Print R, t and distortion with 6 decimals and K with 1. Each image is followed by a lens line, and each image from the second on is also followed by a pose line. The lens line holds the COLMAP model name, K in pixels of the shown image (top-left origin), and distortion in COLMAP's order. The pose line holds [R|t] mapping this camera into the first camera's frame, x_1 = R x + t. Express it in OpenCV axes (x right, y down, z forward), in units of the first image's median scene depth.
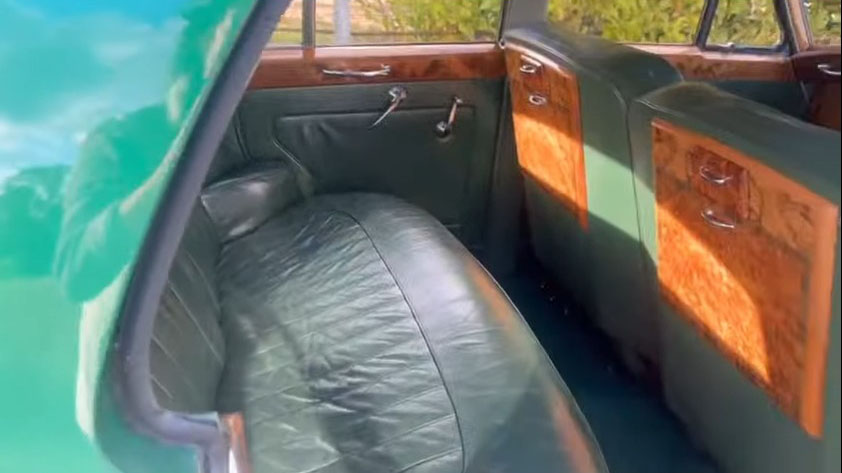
lens RADIAL K [[763.1, 0, 421.0], [0, 763.1, 236.5], [0, 0, 1]] dist [0.154451, -0.265197]
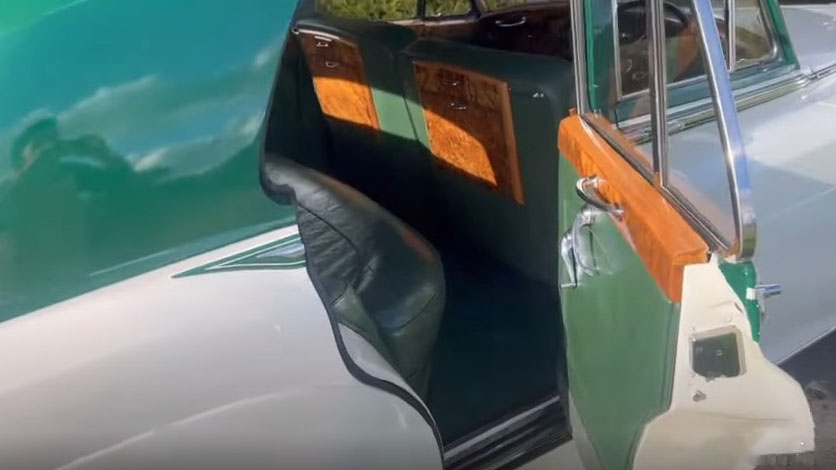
lens RADIAL K [[757.6, 0, 418.0], [0, 757.6, 235.0], [0, 0, 1]] dist [0.154451, -0.265197]
pose [[0.931651, -0.203359, 0.301117, -0.188401], [0.199948, 0.978886, 0.042453, 0.107030], [-0.303392, 0.020657, 0.952642, -0.419573]]
